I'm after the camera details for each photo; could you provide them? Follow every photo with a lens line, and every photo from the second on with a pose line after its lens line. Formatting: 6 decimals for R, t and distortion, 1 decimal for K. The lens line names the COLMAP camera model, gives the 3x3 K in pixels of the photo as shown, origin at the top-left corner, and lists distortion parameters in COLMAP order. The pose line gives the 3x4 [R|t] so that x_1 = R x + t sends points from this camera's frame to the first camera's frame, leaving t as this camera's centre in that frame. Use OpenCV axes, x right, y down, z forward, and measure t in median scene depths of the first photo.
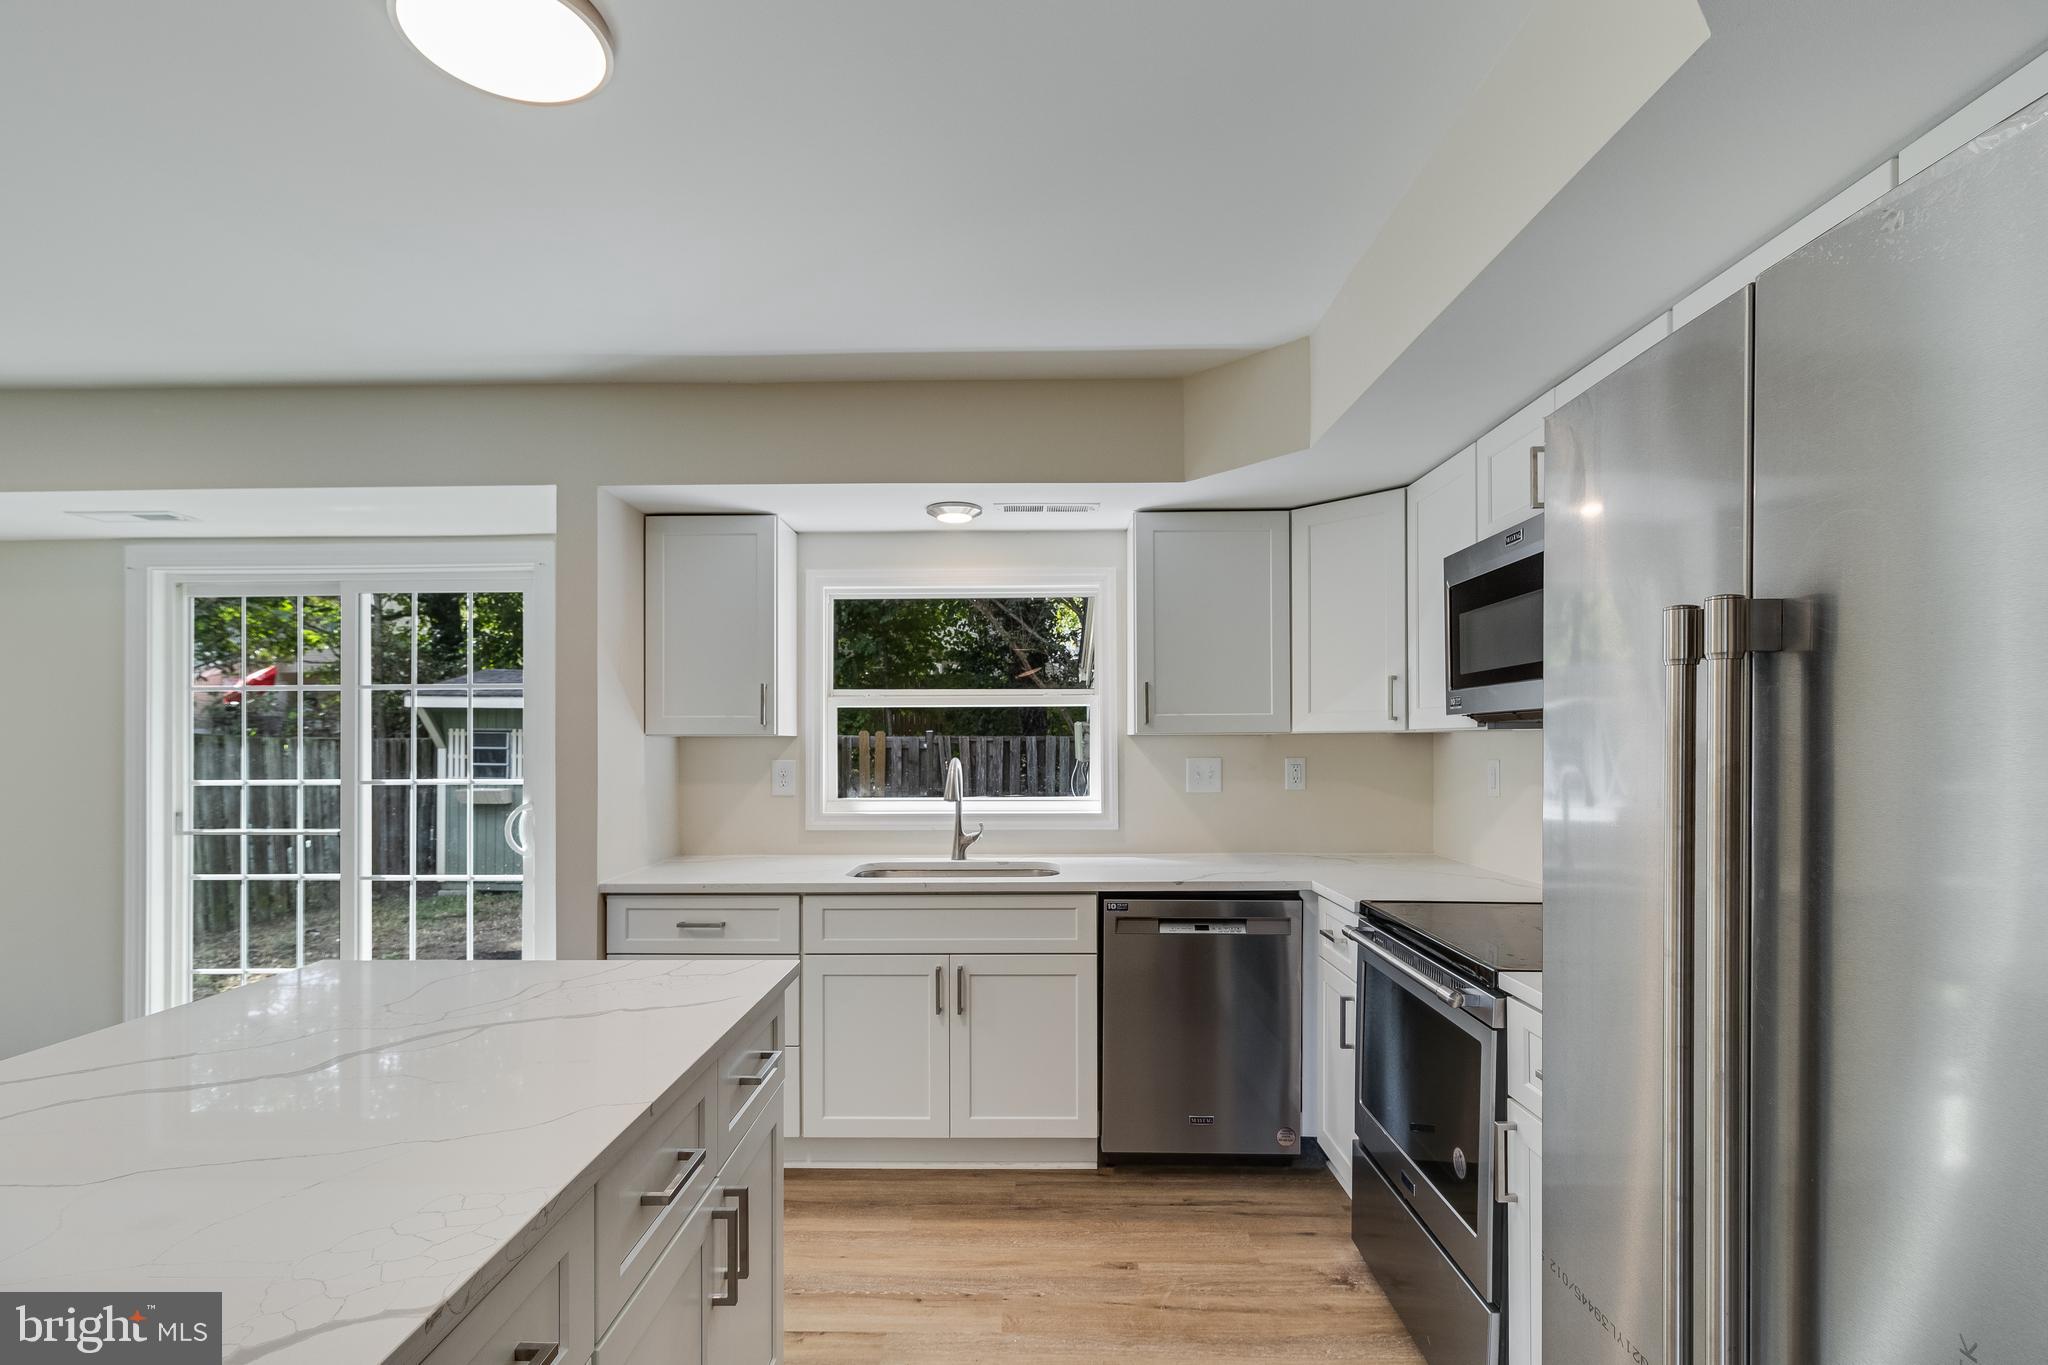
lens RADIAL K [[960.3, 0, 1015.2], [0, 960.3, 738.6], [0, 0, 1]] dist [0.000372, -0.000143]
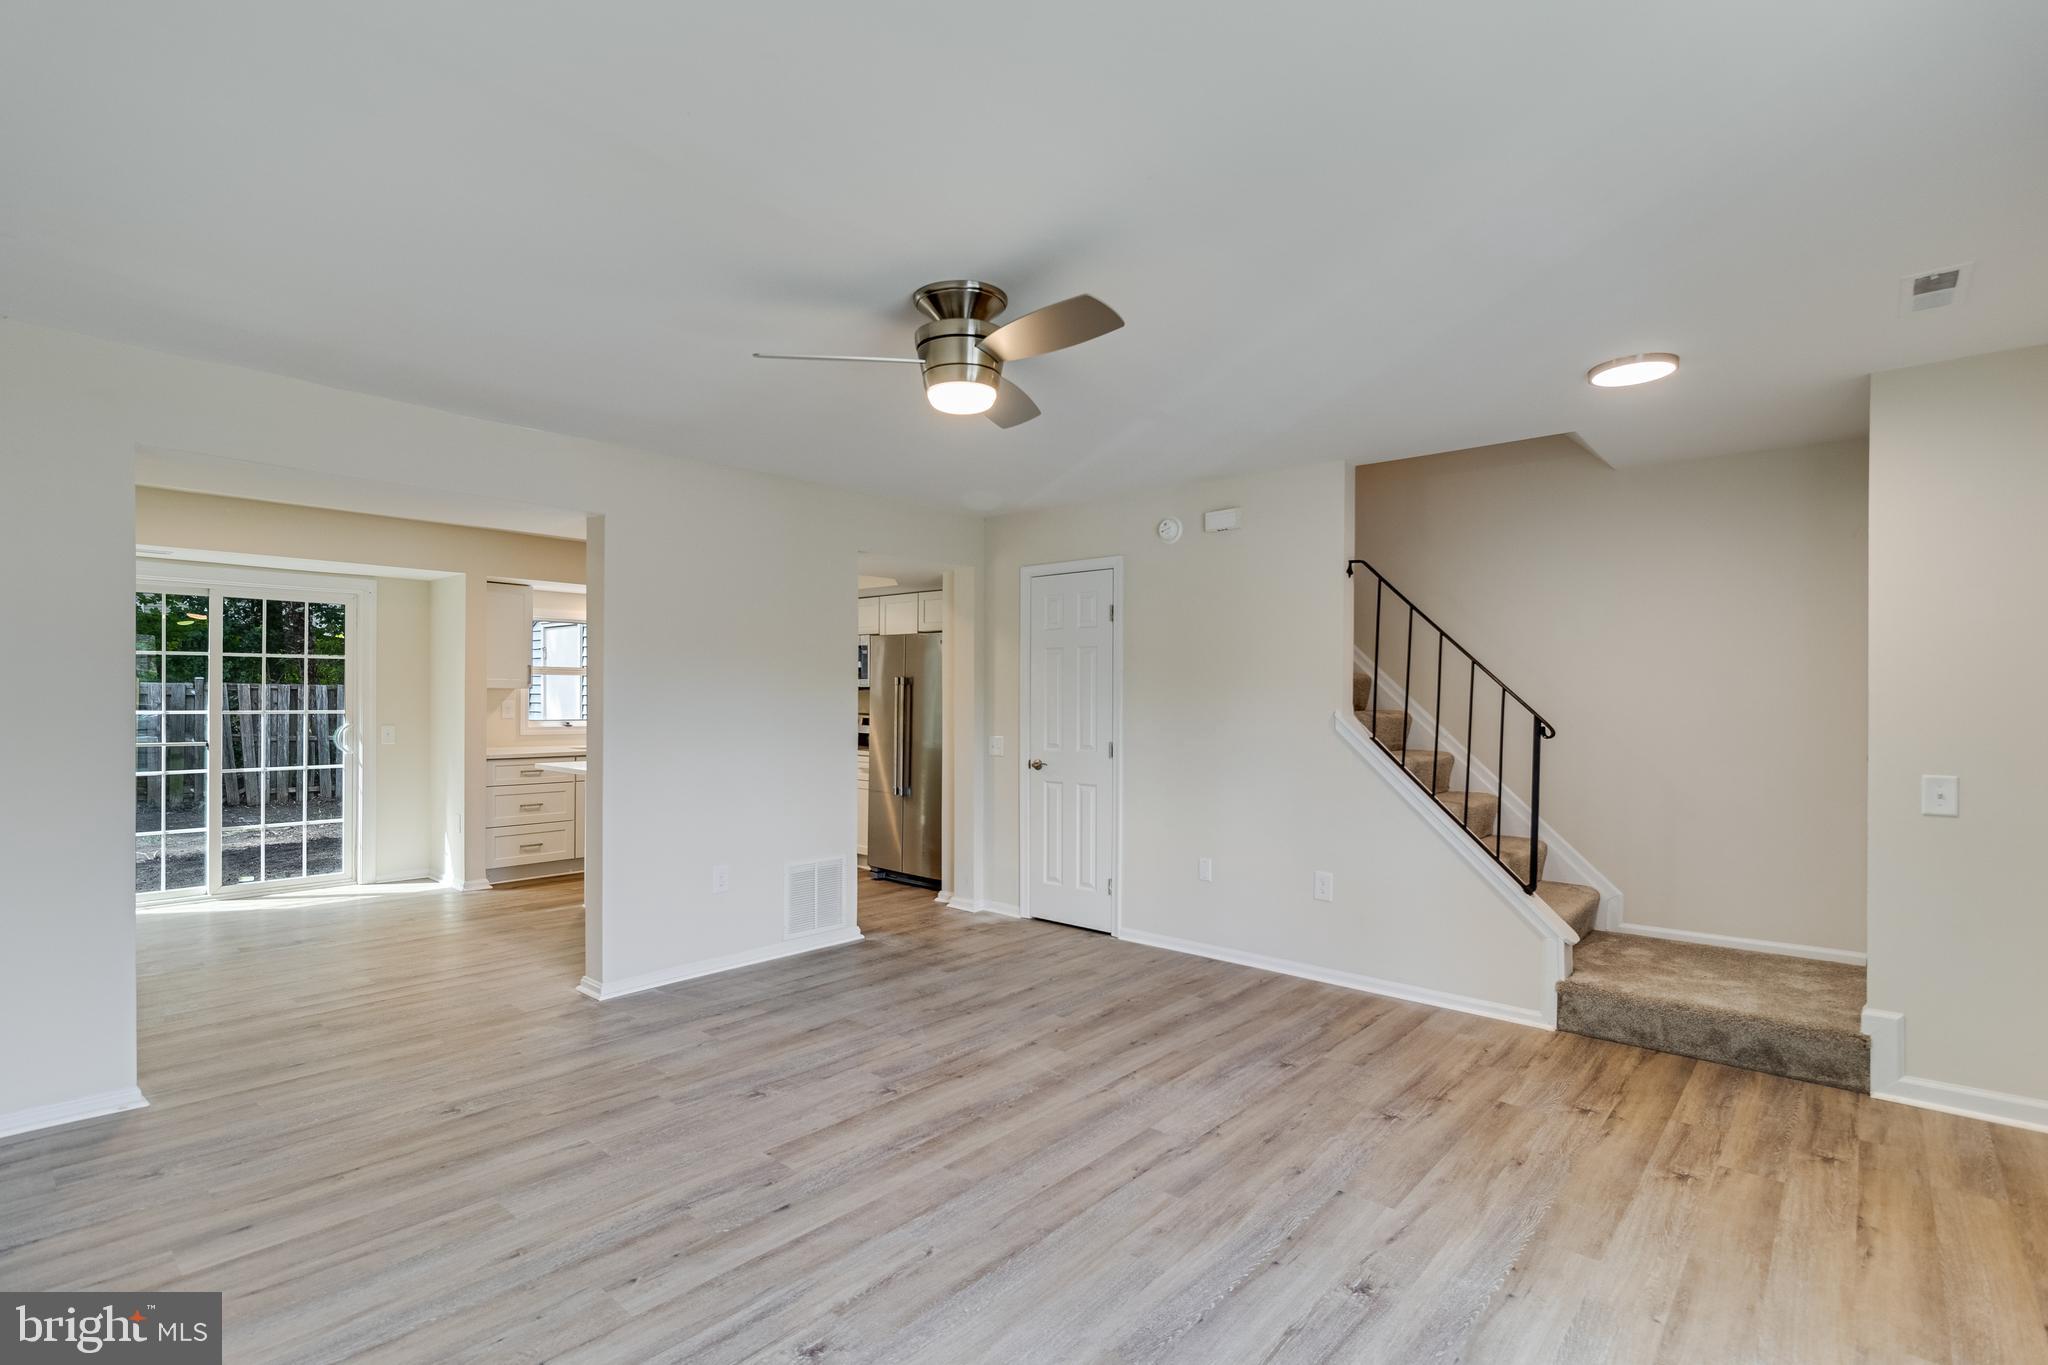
lens RADIAL K [[956.2, 0, 1021.4], [0, 956.2, 697.0], [0, 0, 1]] dist [-0.000431, -0.000282]
pose [[0.649383, 0.010189, 0.760393, -1.172653], [-0.015268, 0.999883, -0.000359, -0.000669], [-0.760308, -0.011377, 0.649463, -1.231285]]
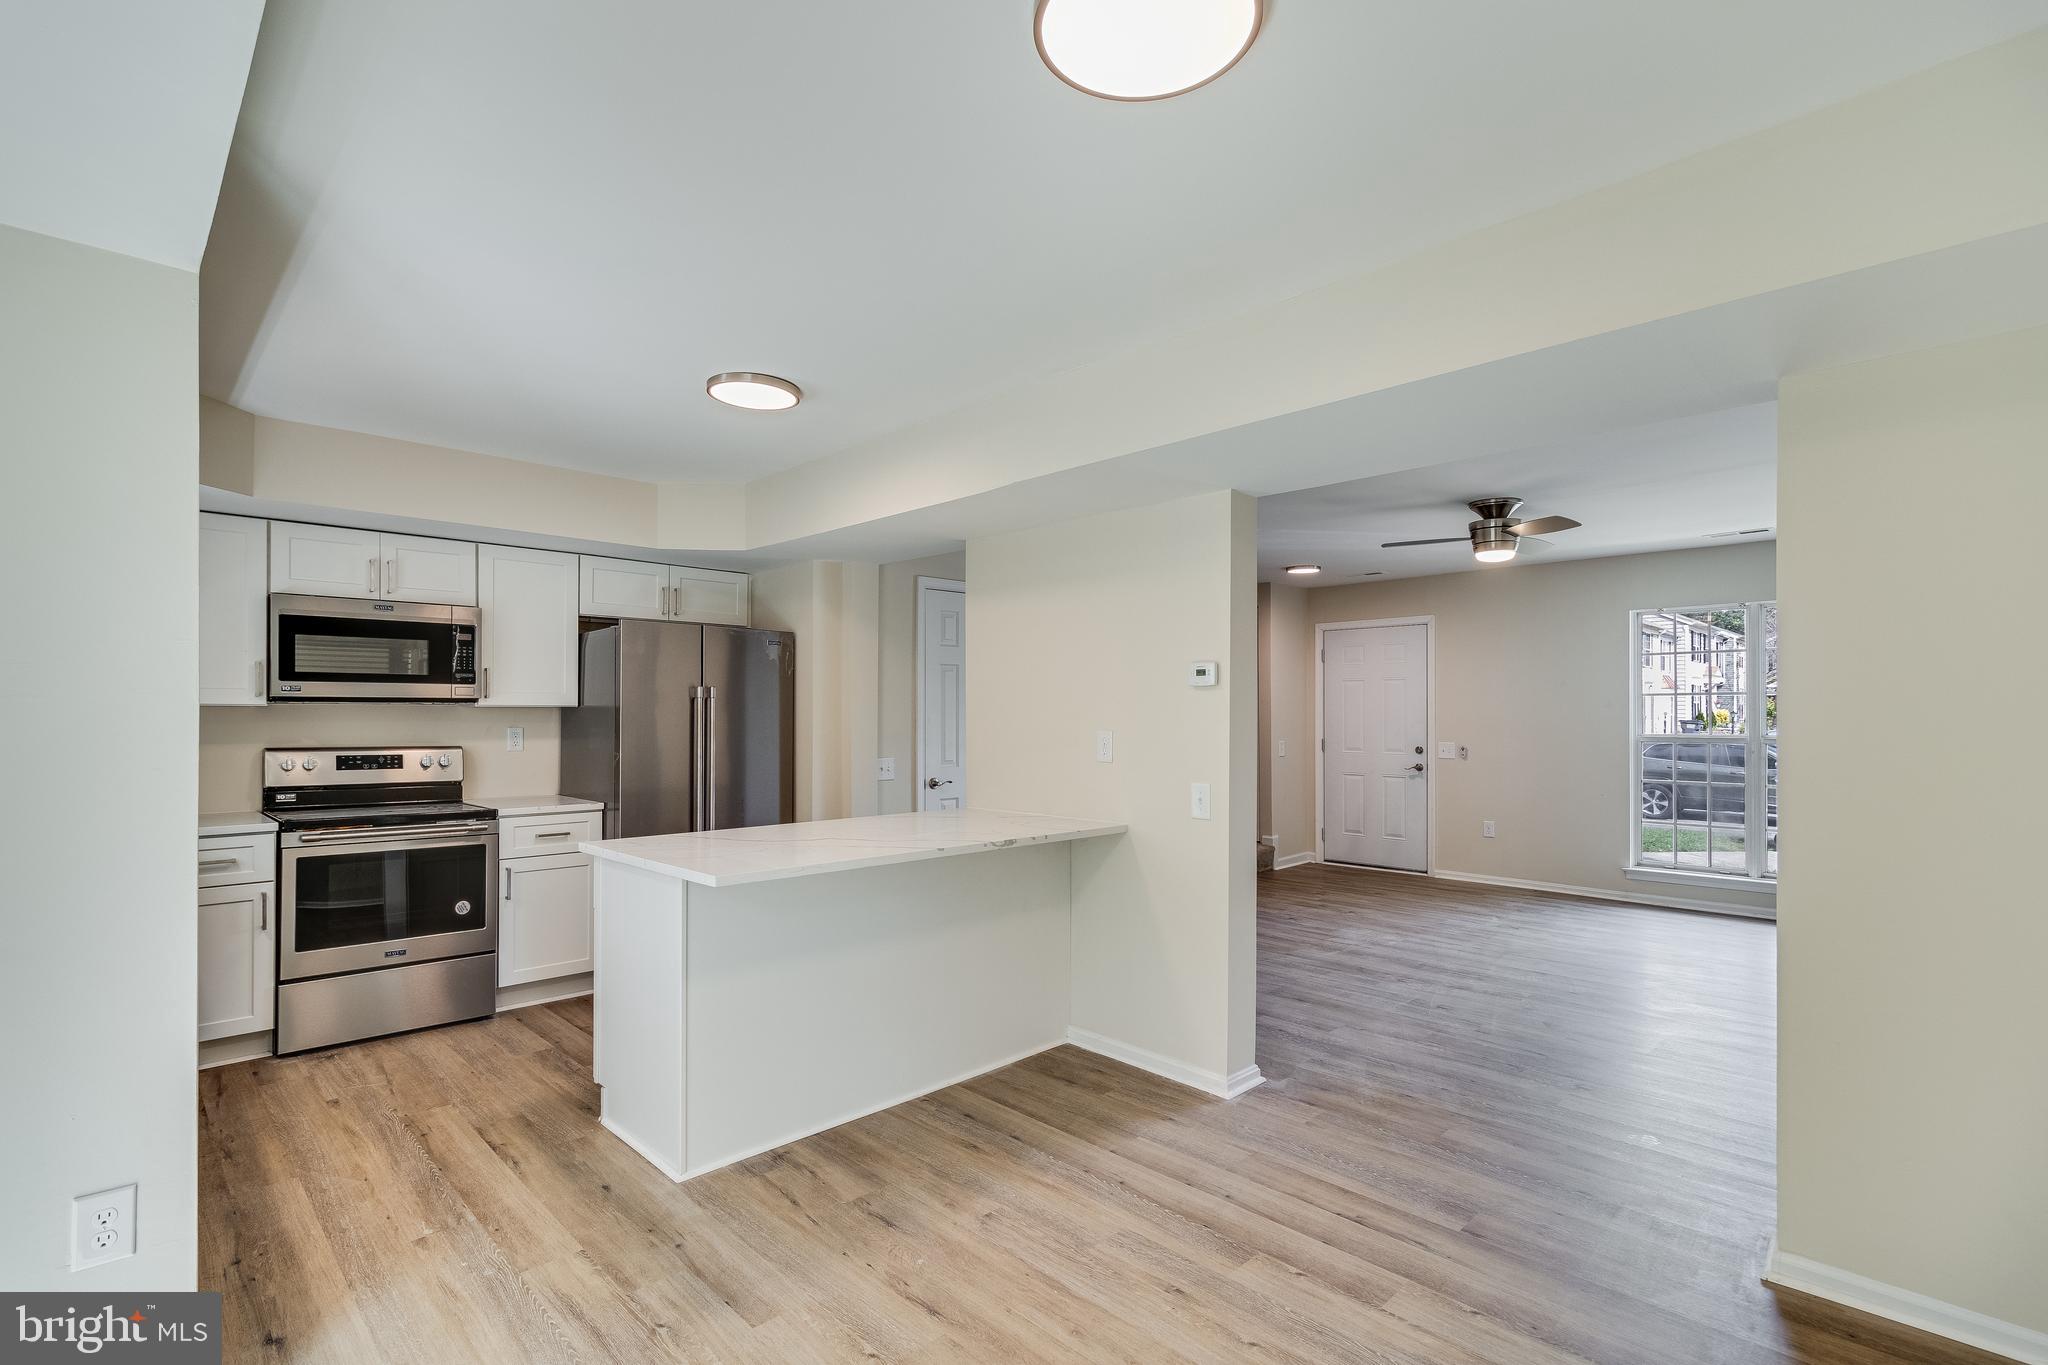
lens RADIAL K [[956.2, 0, 1021.4], [0, 956.2, 697.0], [0, 0, 1]] dist [-0.000431, -0.000282]
pose [[-0.712831, 0.017456, 0.701118, -1.123904], [-0.000271, 0.999683, -0.025165, 0.011872], [-0.701336, -0.018129, -0.712601, 0.953475]]
